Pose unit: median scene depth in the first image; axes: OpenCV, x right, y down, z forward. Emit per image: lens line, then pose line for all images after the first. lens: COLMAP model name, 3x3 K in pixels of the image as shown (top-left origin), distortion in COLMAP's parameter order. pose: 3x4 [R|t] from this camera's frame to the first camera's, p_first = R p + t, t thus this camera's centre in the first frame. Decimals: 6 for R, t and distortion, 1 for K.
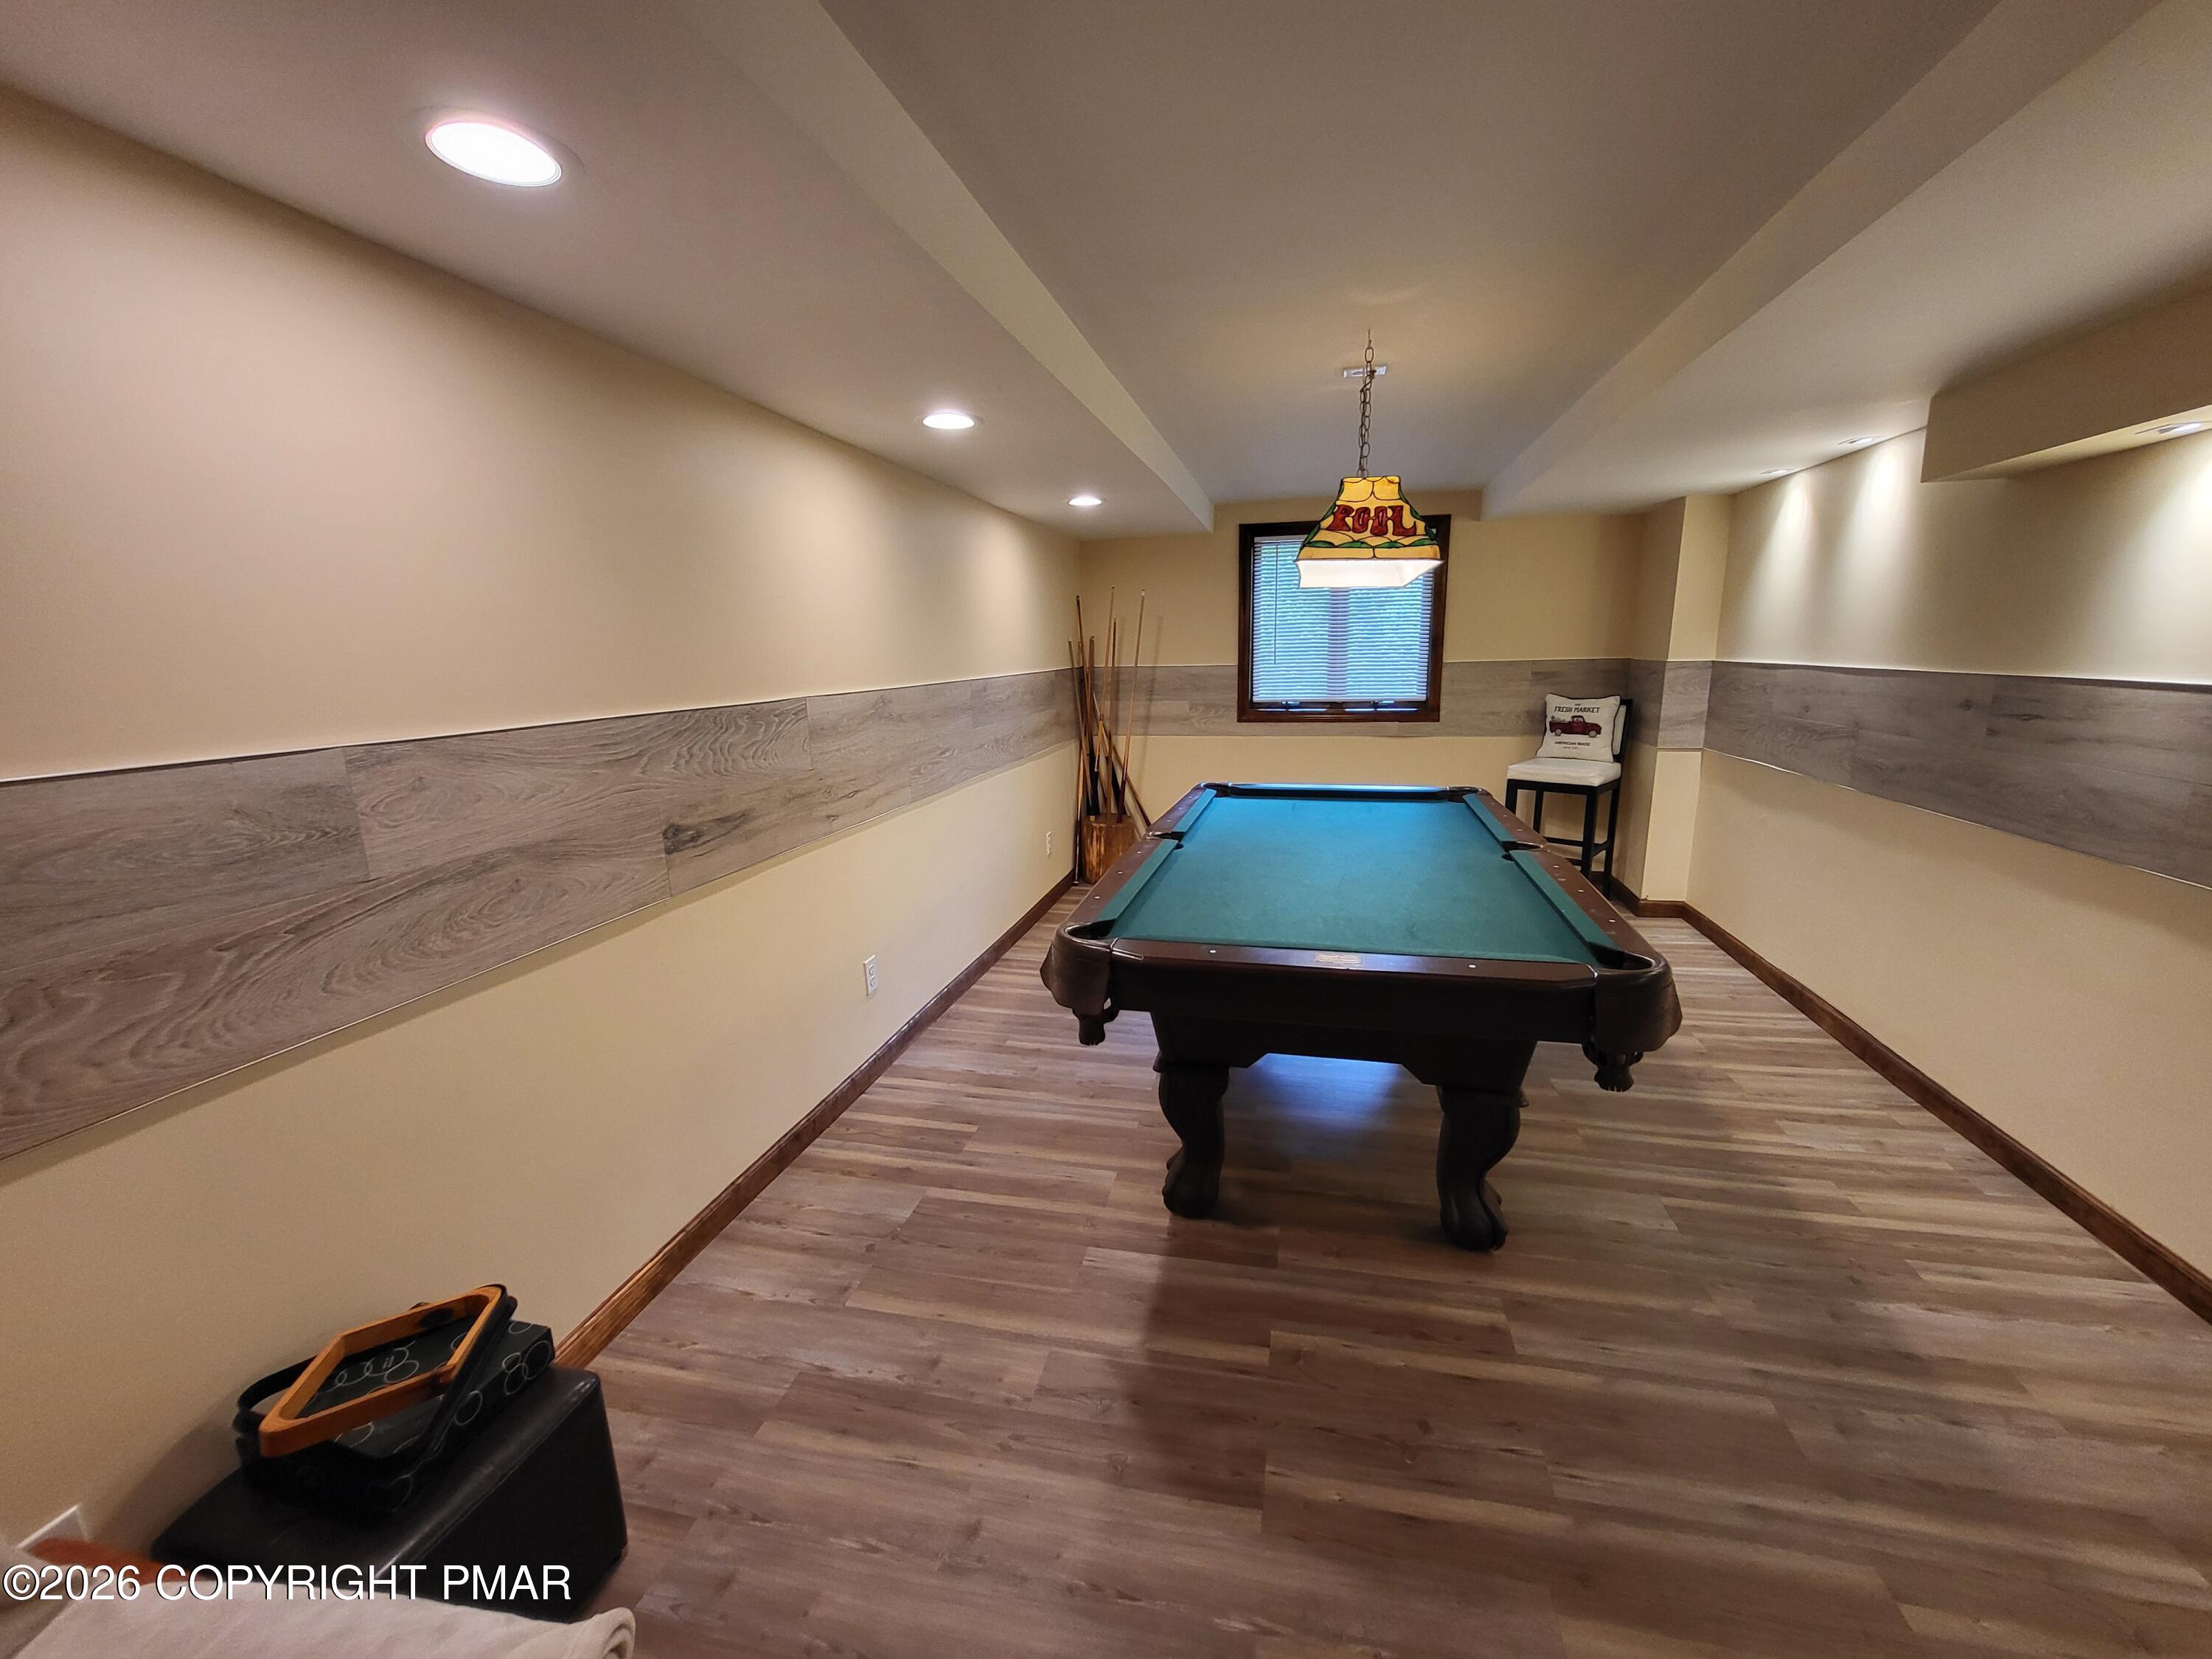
lens RADIAL K [[876.1, 0, 1115.9], [0, 876.1, 838.6], [0, 0, 1]] dist [-0.001926, -0.000215]
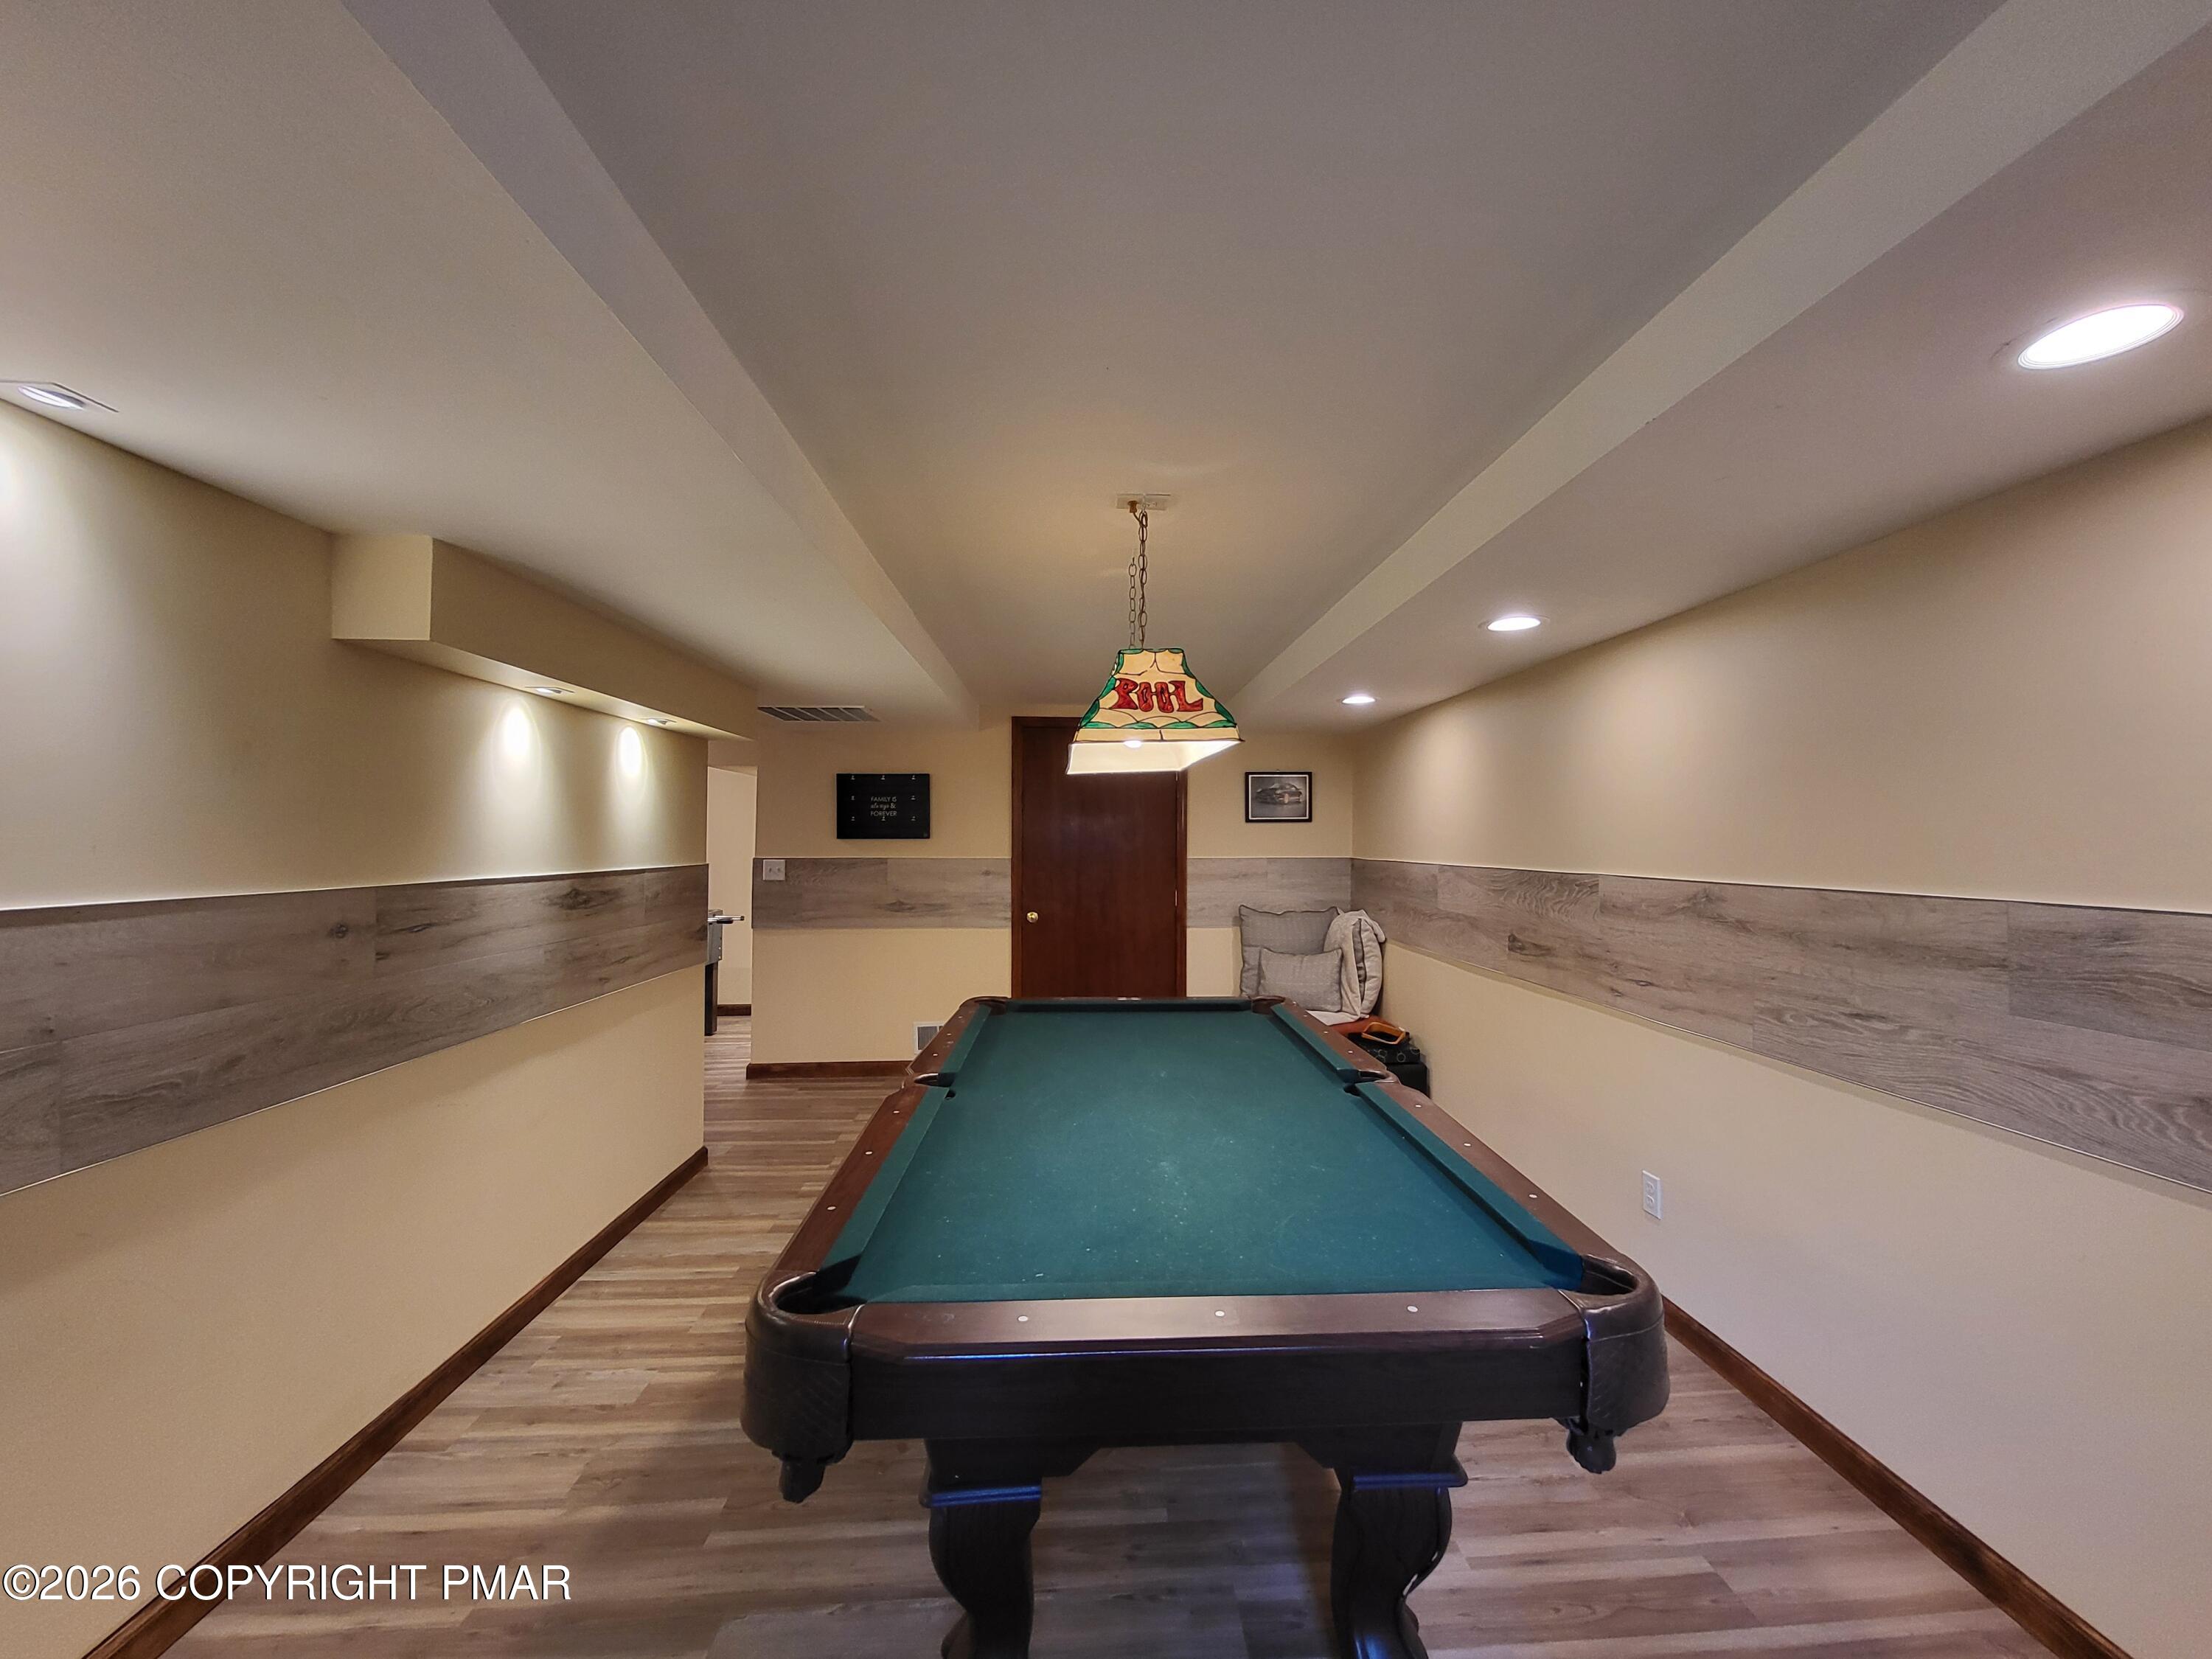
lens RADIAL K [[876.1, 0, 1115.9], [0, 876.1, 838.6], [0, 0, 1]] dist [-0.001926, -0.000215]
pose [[-0.962427, 0.017164, -0.270999, 0.560761], [-0.041512, 0.976969, 0.209303, -0.423437], [0.268350, 0.212689, -0.939549, 1.910725]]
